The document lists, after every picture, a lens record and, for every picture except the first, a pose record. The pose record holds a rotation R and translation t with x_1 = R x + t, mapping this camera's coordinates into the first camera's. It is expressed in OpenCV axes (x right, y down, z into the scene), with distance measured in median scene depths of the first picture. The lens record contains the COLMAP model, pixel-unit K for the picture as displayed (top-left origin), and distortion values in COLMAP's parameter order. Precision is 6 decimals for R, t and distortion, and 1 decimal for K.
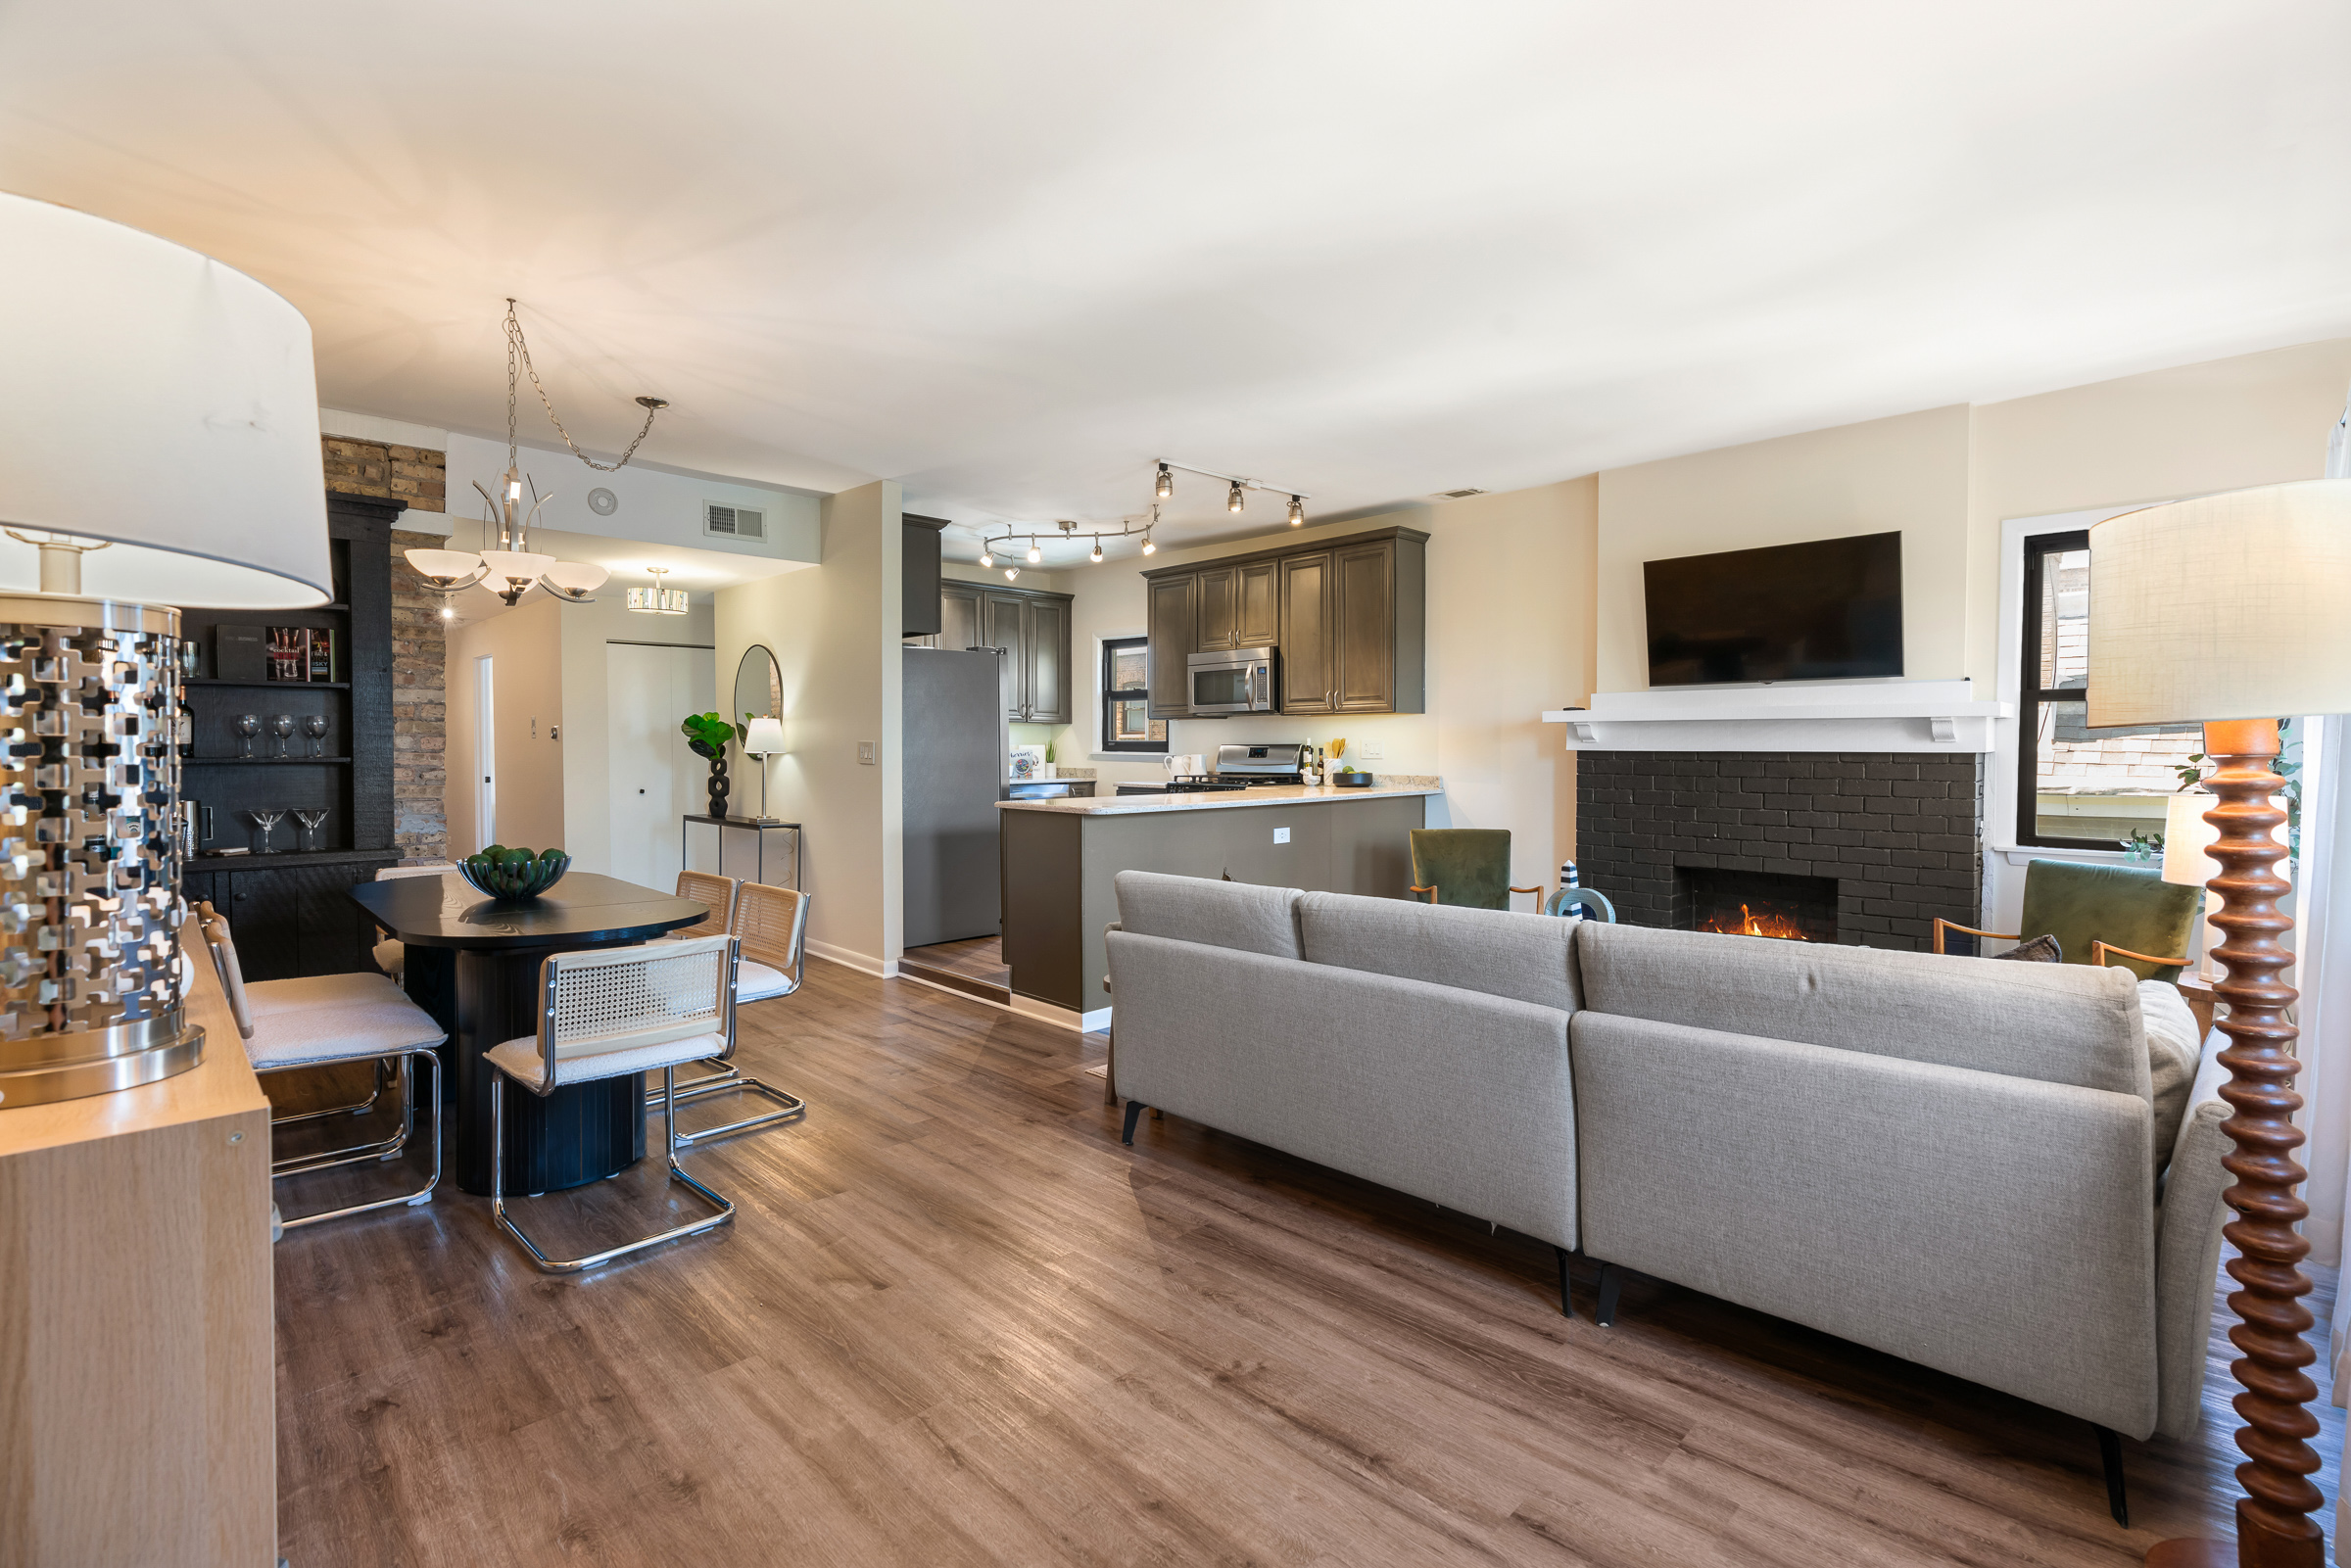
lens RADIAL K [[1053.7, 0, 1182.1], [0, 1053.7, 770.3], [0, 0, 1]] dist [-0.016241, 0.008719]
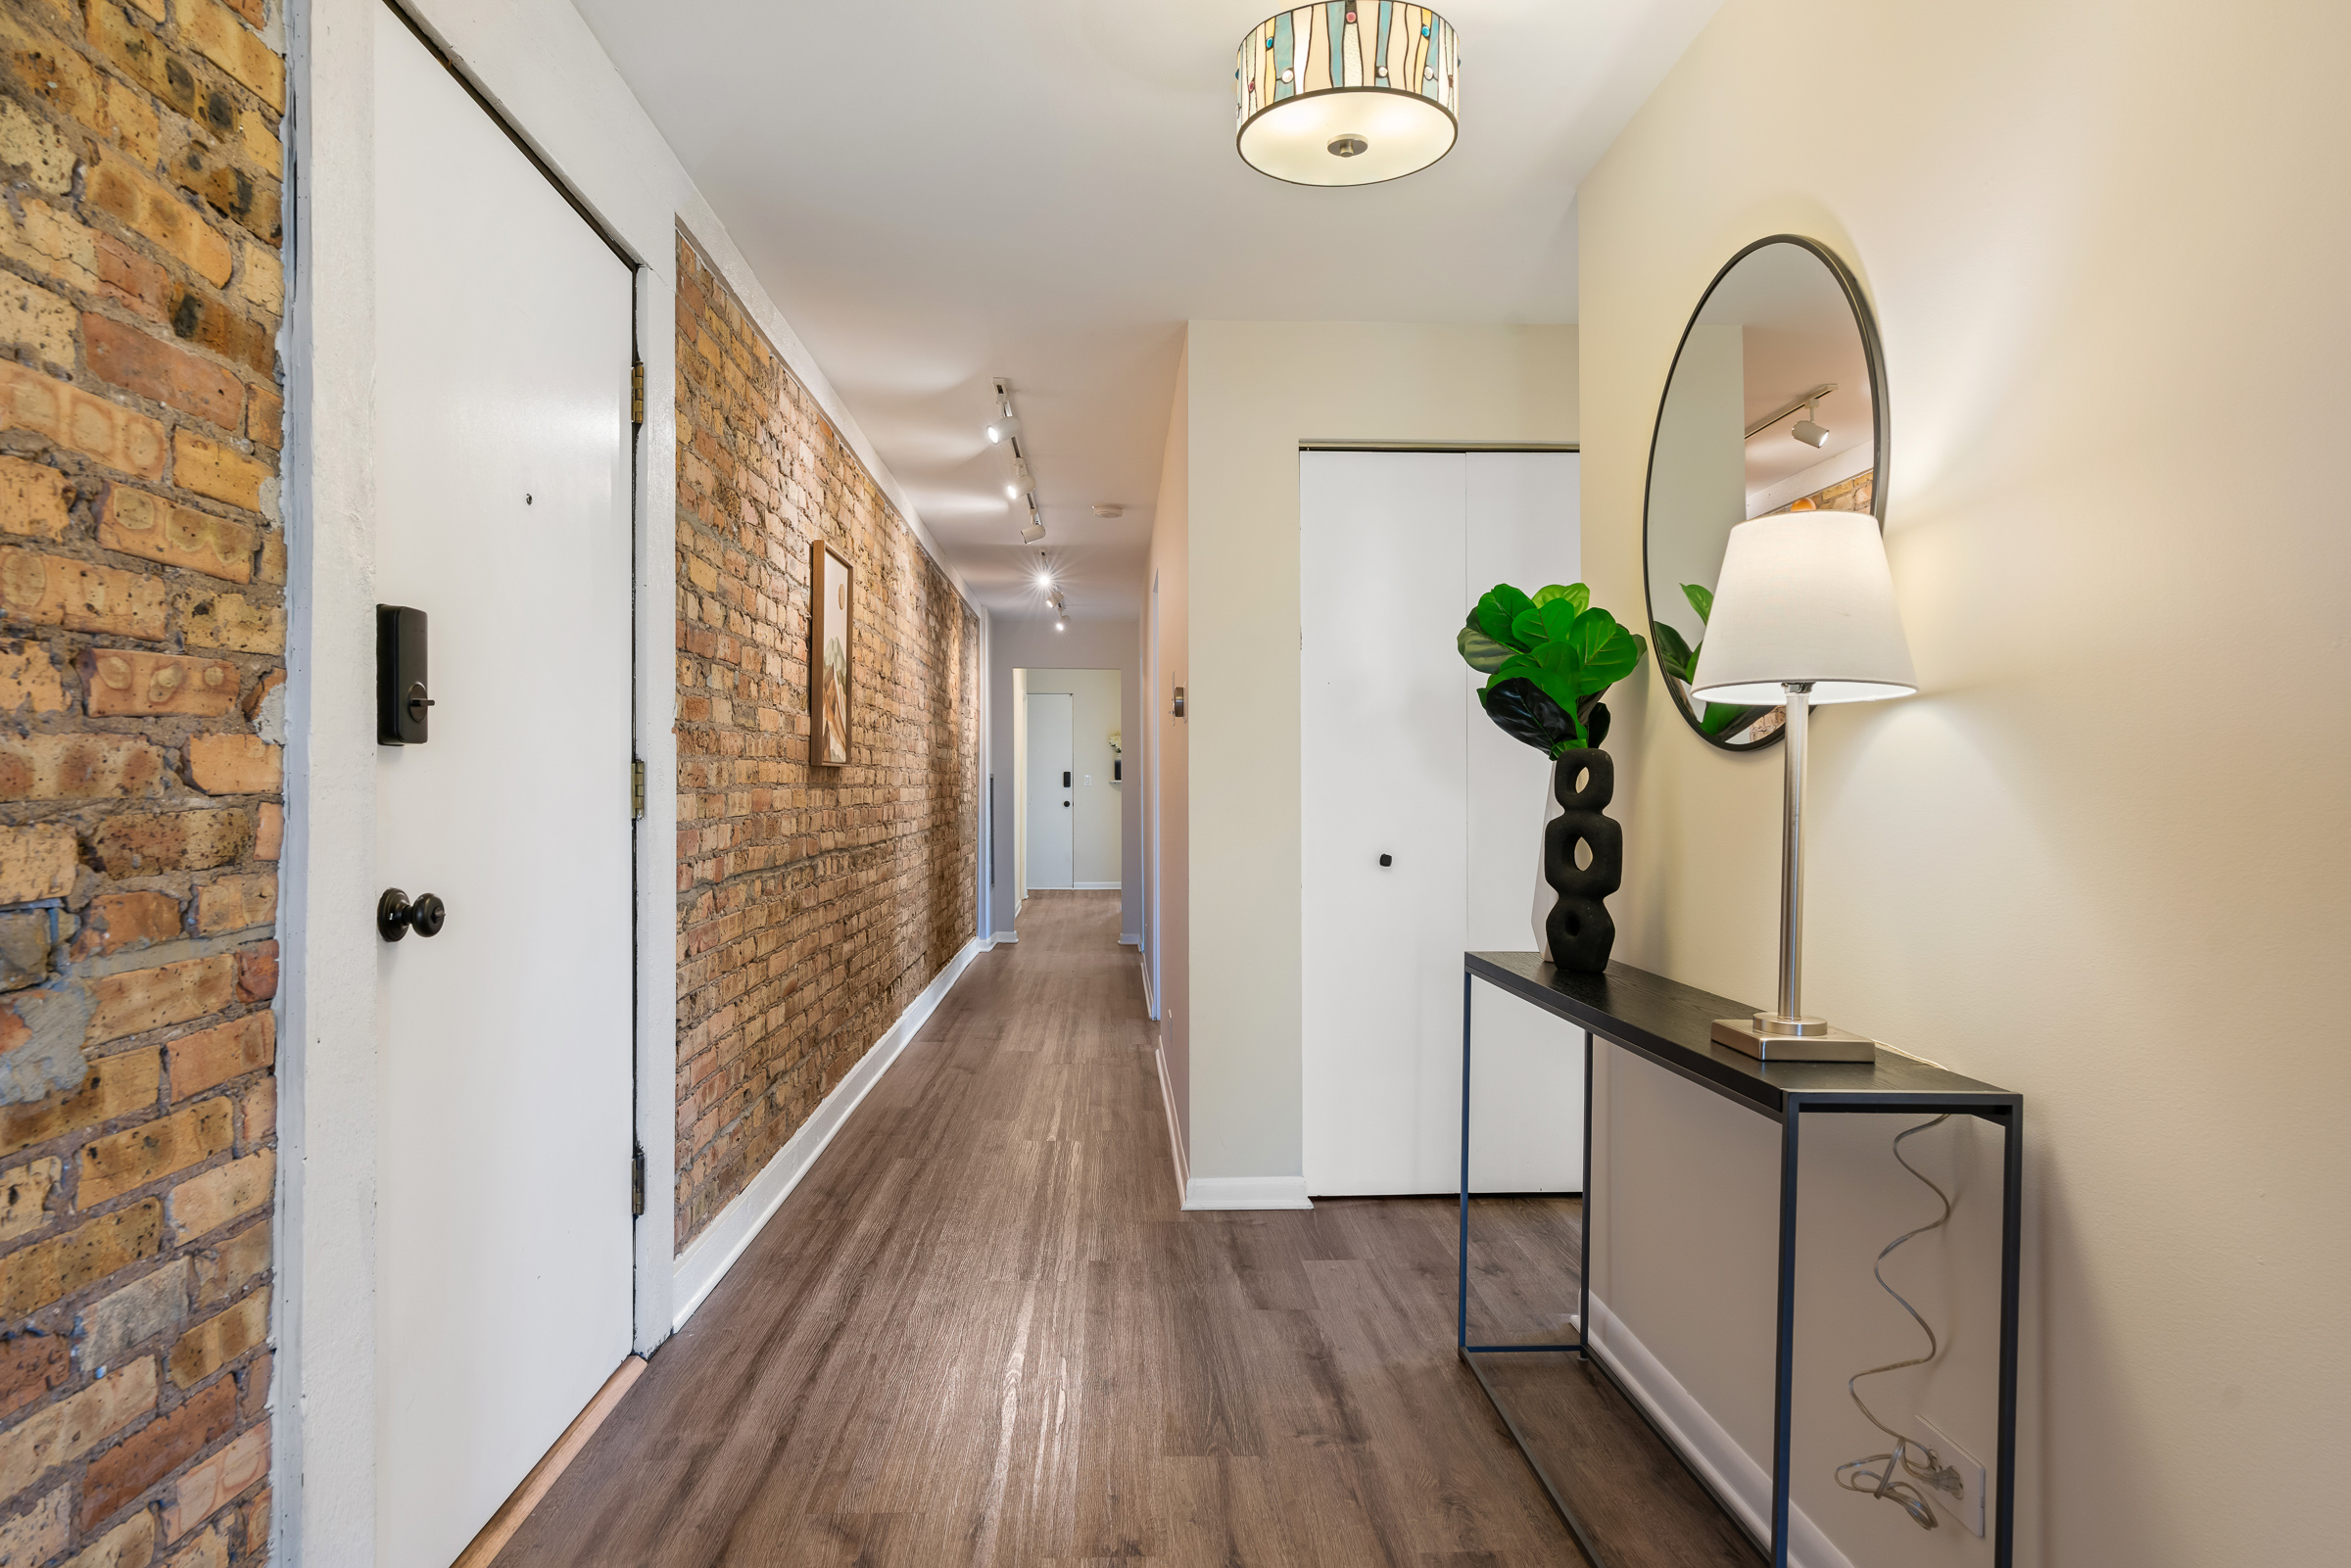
lens RADIAL K [[1353.4, 0, 1184.3], [0, 1353.4, 772.4], [0, 0, 1]] dist [-0.001245, 0.001488]
pose [[0.750843, -0.010936, -0.660390, -0.318743], [-0.013833, 0.999383, -0.032276, 0.007473], [0.660336, 0.033369, 0.750229, 0.741023]]
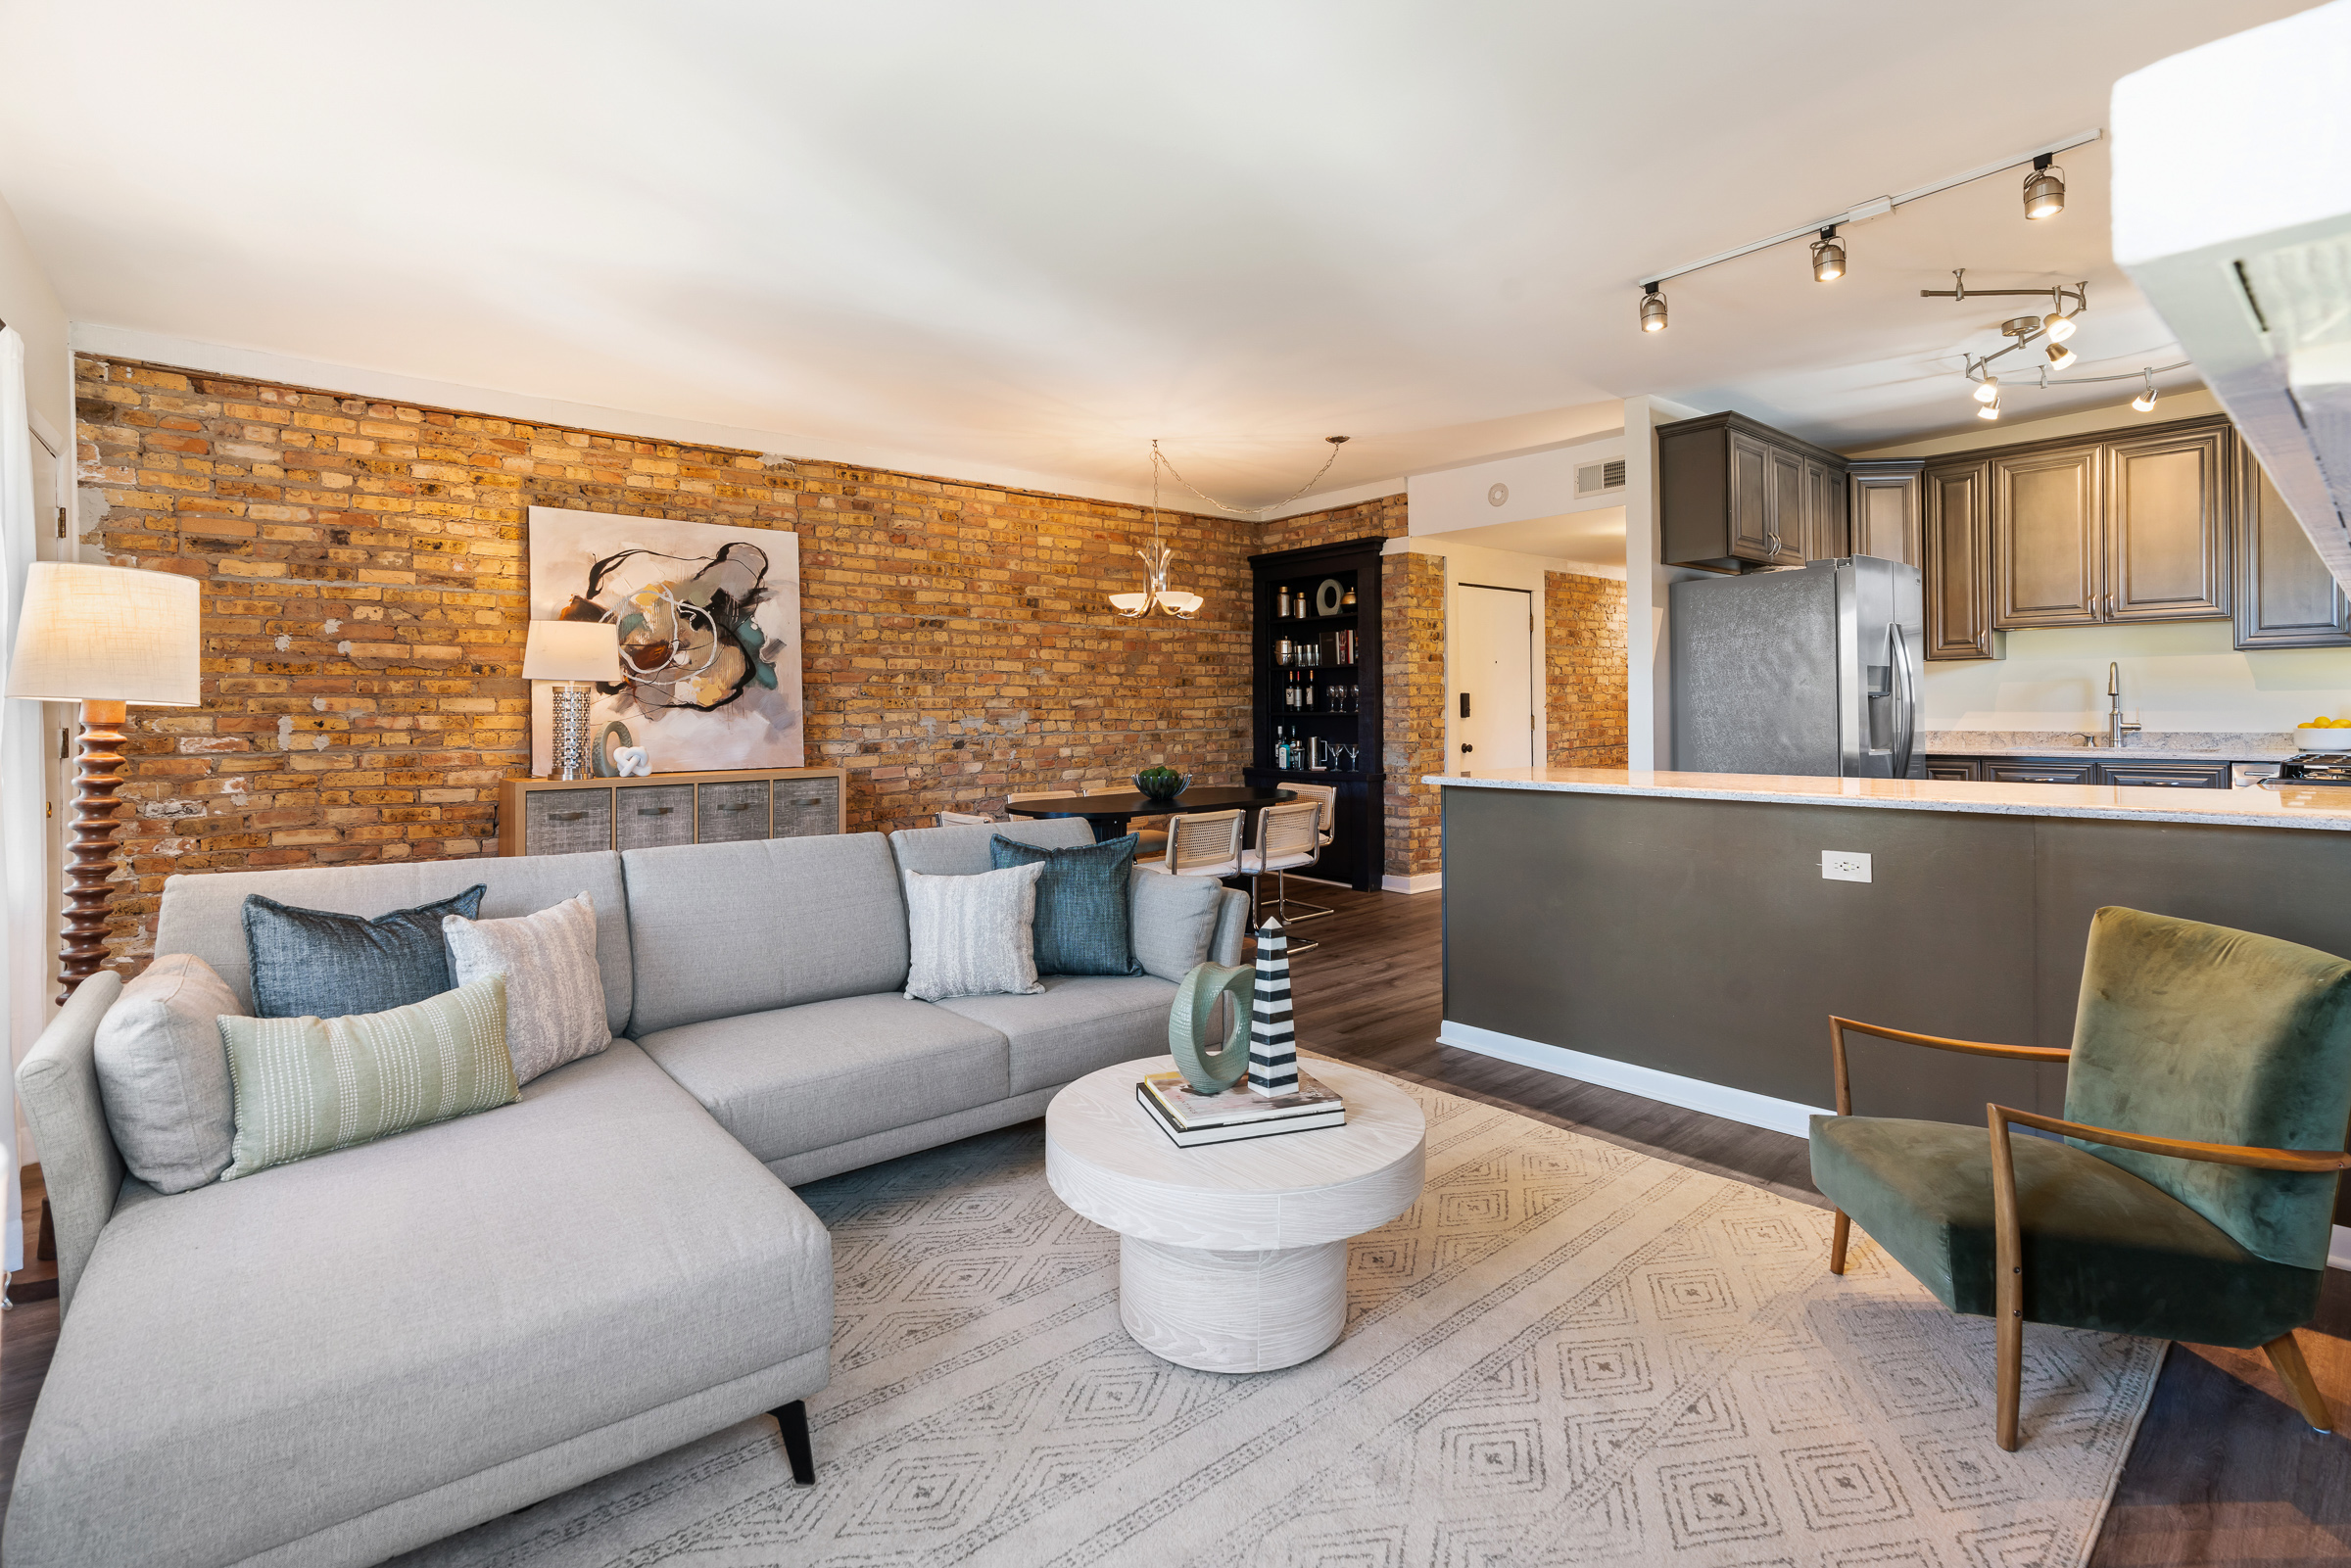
lens RADIAL K [[1087.5, 0, 1189.9], [0, 1087.5, 679.5], [0, 0, 1]] dist [-0.001990, 0.000153]
pose [[-0.059847, -0.025960, -0.997870, 0.572405], [-0.010305, 0.999625, -0.025387, -0.012282], [0.998154, 0.008764, -0.060092, 0.611555]]
